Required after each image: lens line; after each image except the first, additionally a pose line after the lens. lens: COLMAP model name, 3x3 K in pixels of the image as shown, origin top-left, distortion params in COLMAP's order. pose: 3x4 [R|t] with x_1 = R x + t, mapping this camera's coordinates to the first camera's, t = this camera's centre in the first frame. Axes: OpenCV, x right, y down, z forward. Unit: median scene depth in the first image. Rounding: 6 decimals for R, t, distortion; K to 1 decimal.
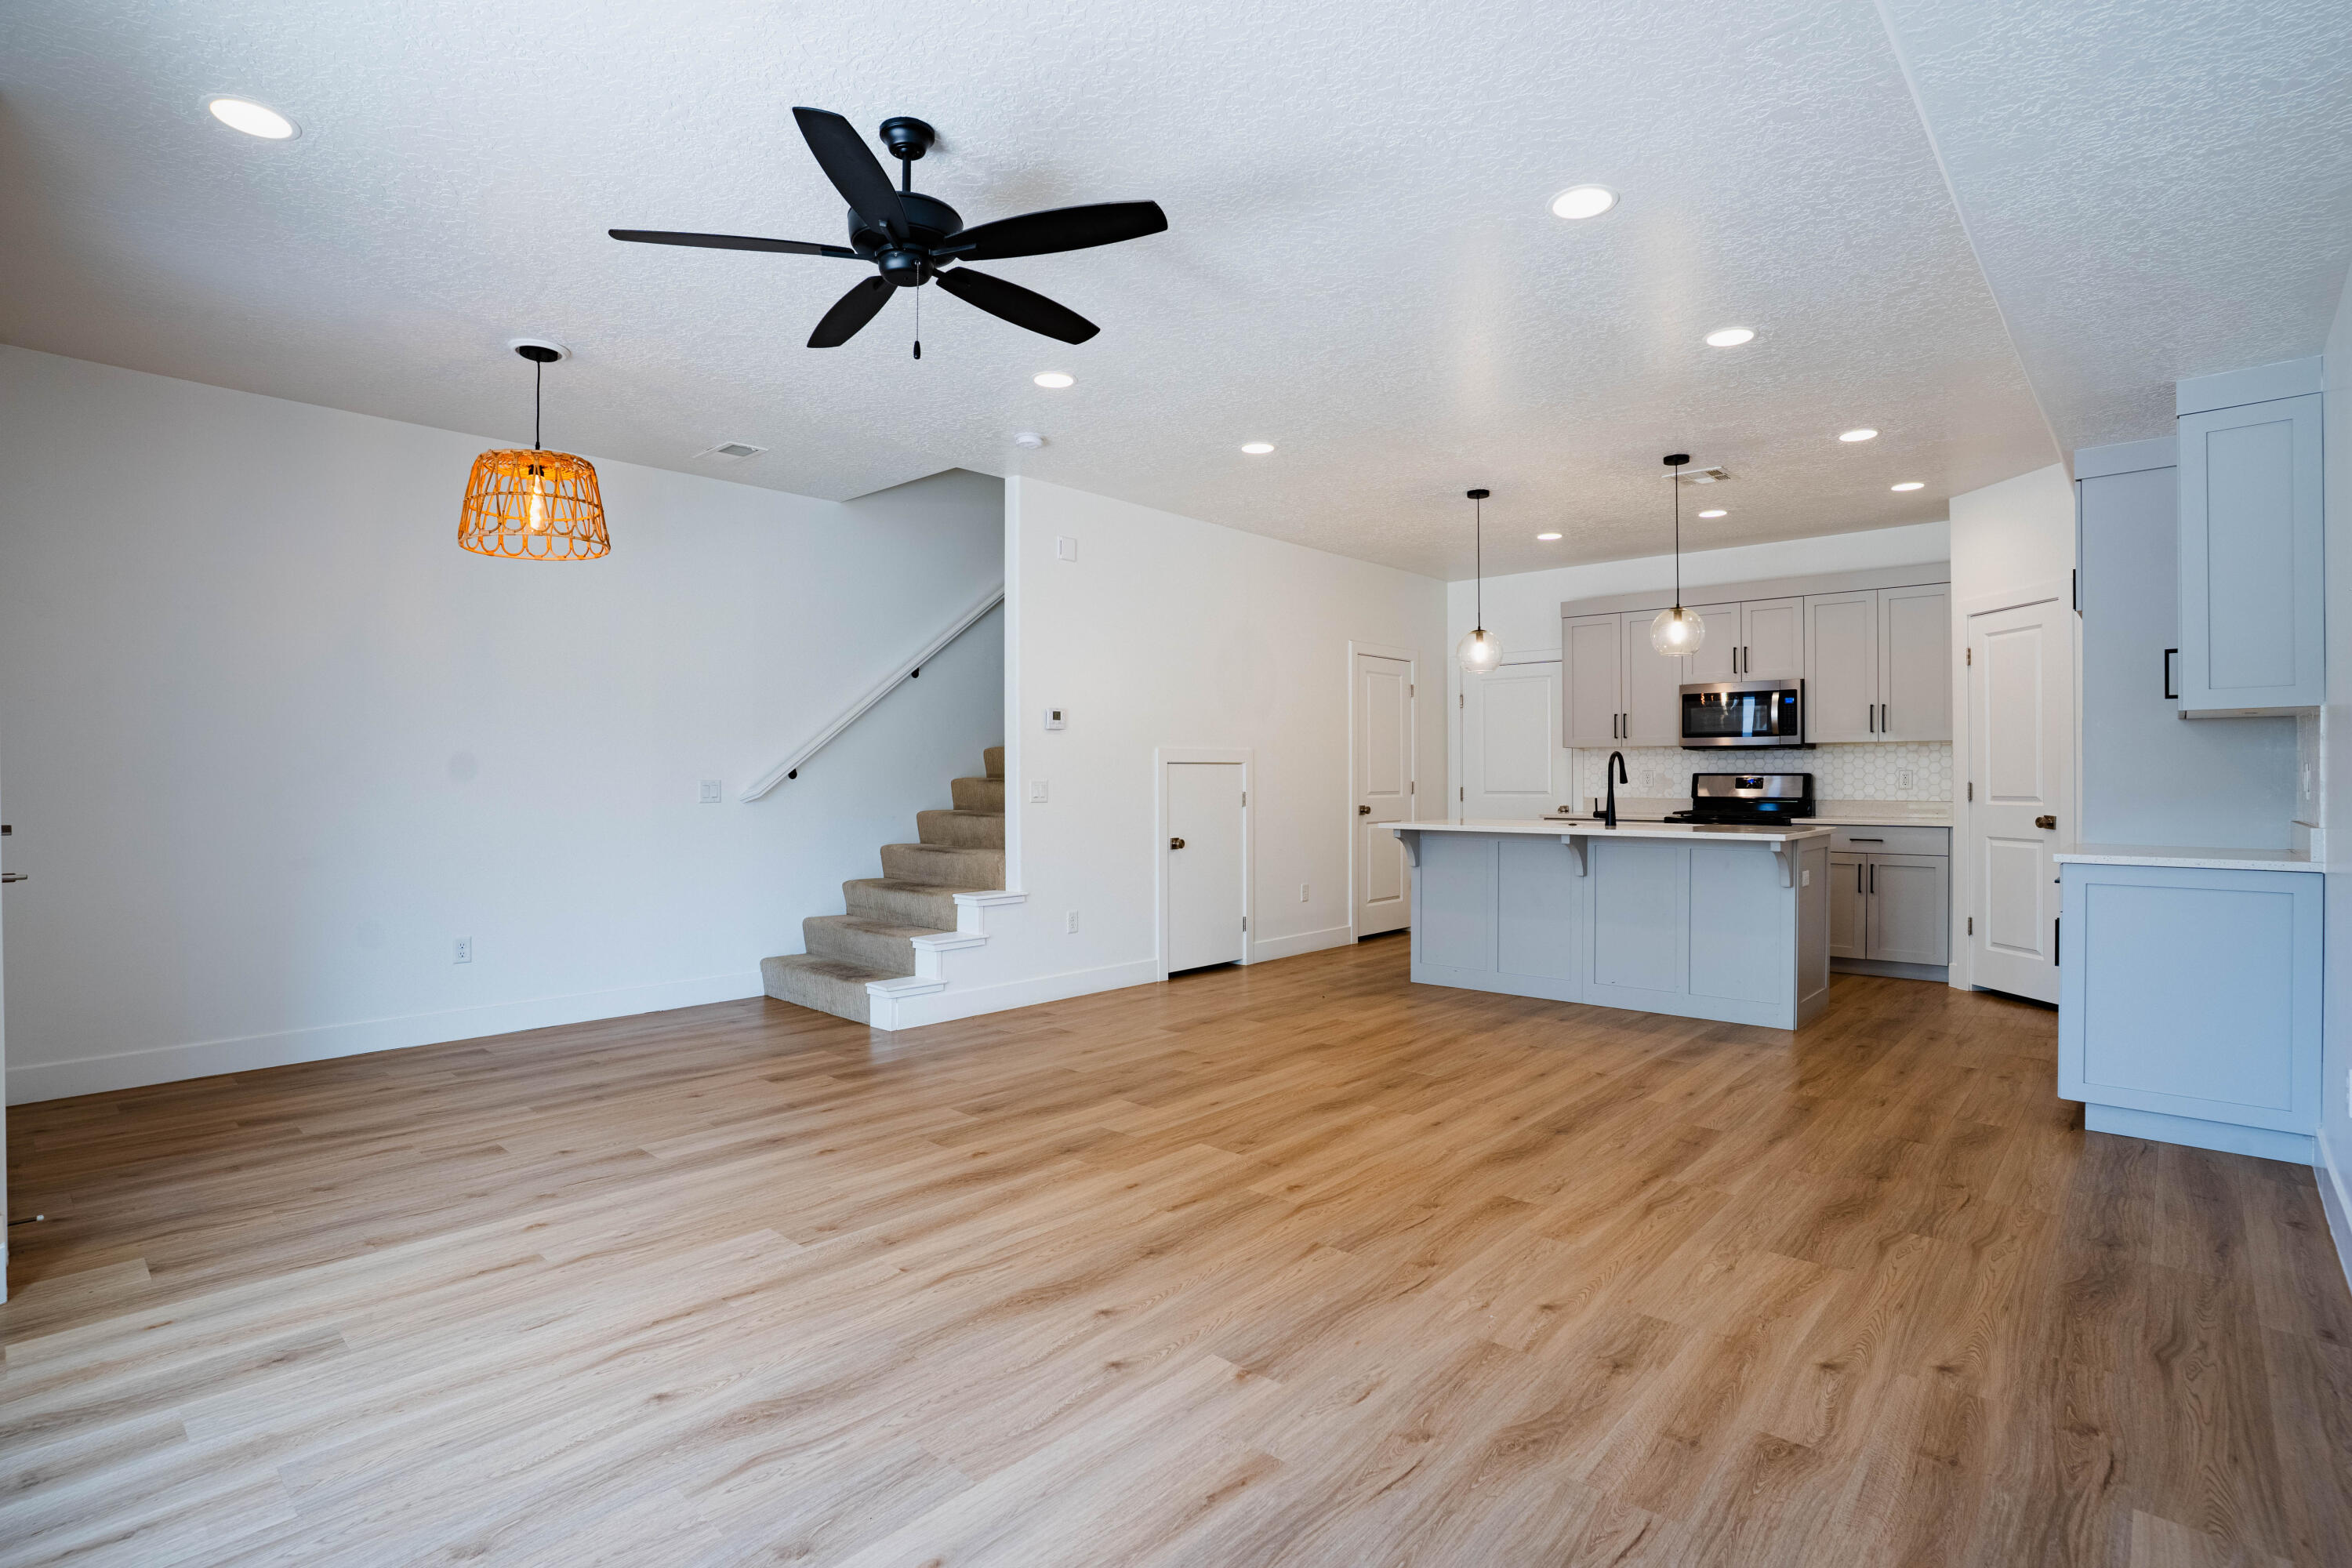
lens RADIAL K [[1114.4, 0, 1189.2], [0, 1114.4, 784.1], [0, 0, 1]] dist [-0.035841, 0.003138]
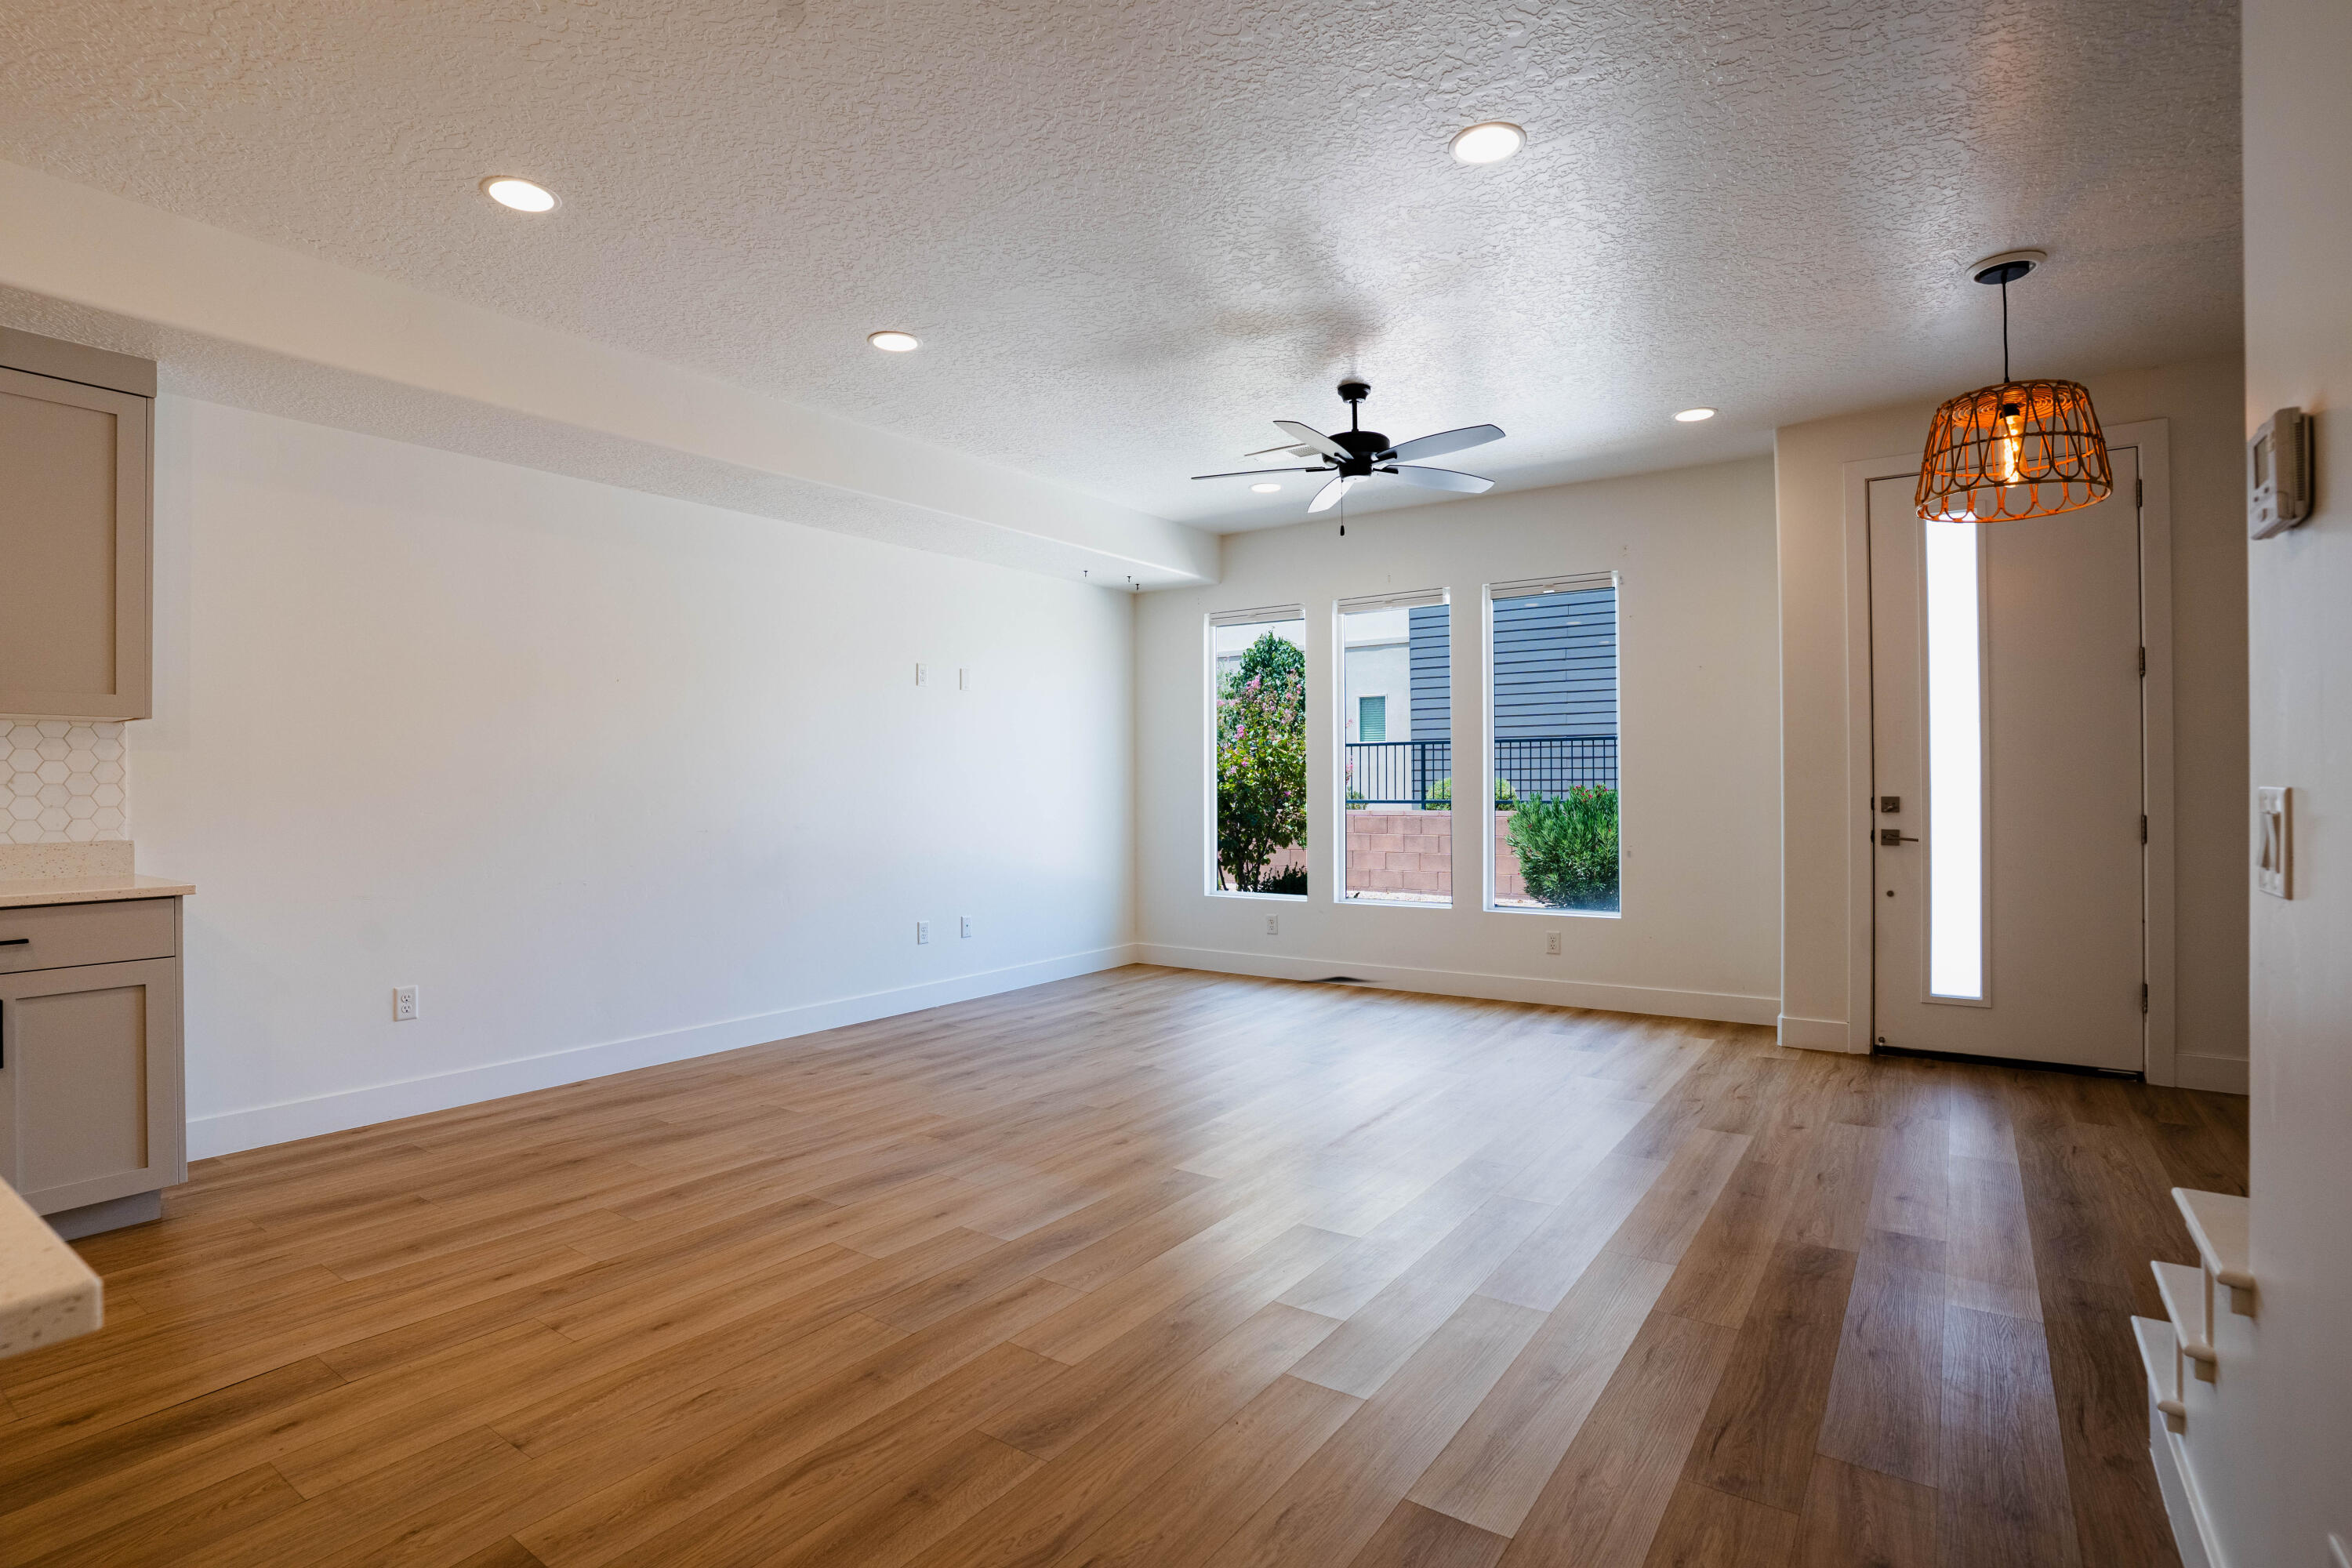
lens RADIAL K [[1114.4, 0, 1173.9], [0, 1114.4, 788.7], [0, 0, 1]] dist [-0.035841, 0.003138]
pose [[-0.992913, 0.009293, -0.118478, 0.079967], [0.008174, 0.999917, 0.009929, -0.005563], [0.118560, 0.008890, -0.992907, 0.989681]]
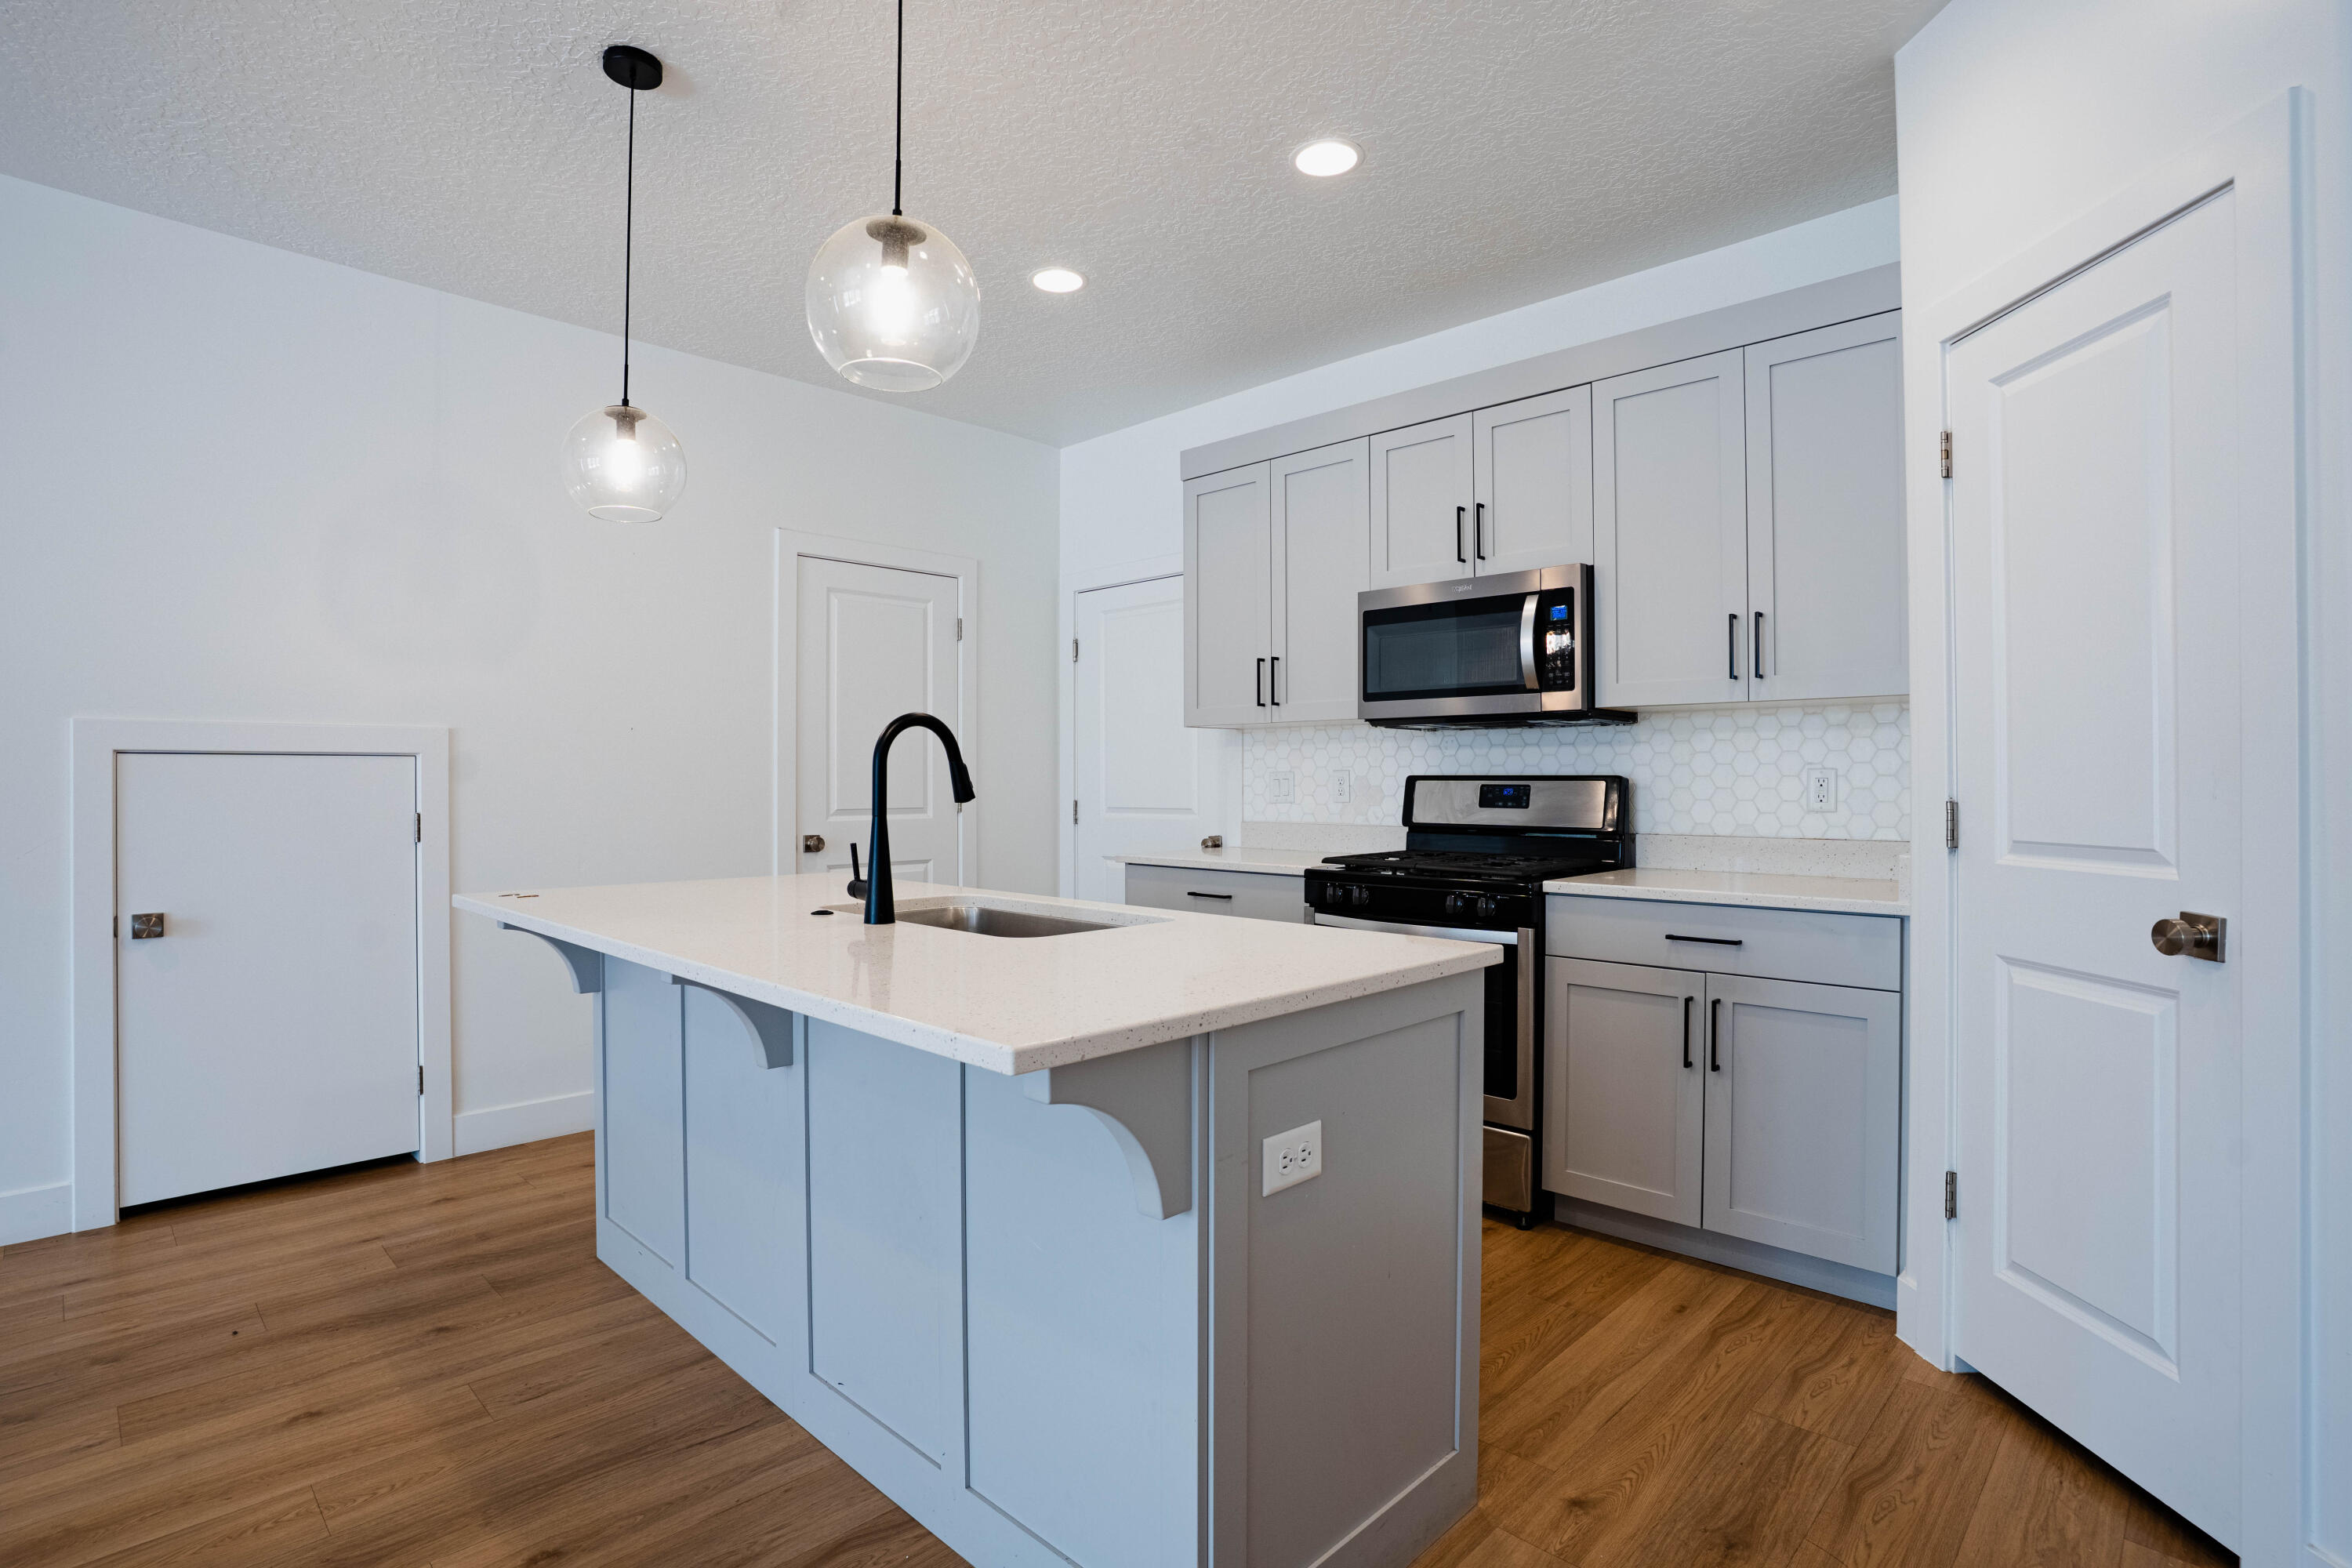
lens RADIAL K [[1114.4, 0, 1158.5], [0, 1114.4, 784.5], [0, 0, 1]] dist [-0.035841, 0.003138]
pose [[0.998658, 0.000767, -0.051789, 0.420256], [-0.000844, 0.999999, -0.001479, -0.005428], [0.051788, 0.001520, 0.998657, 0.559778]]
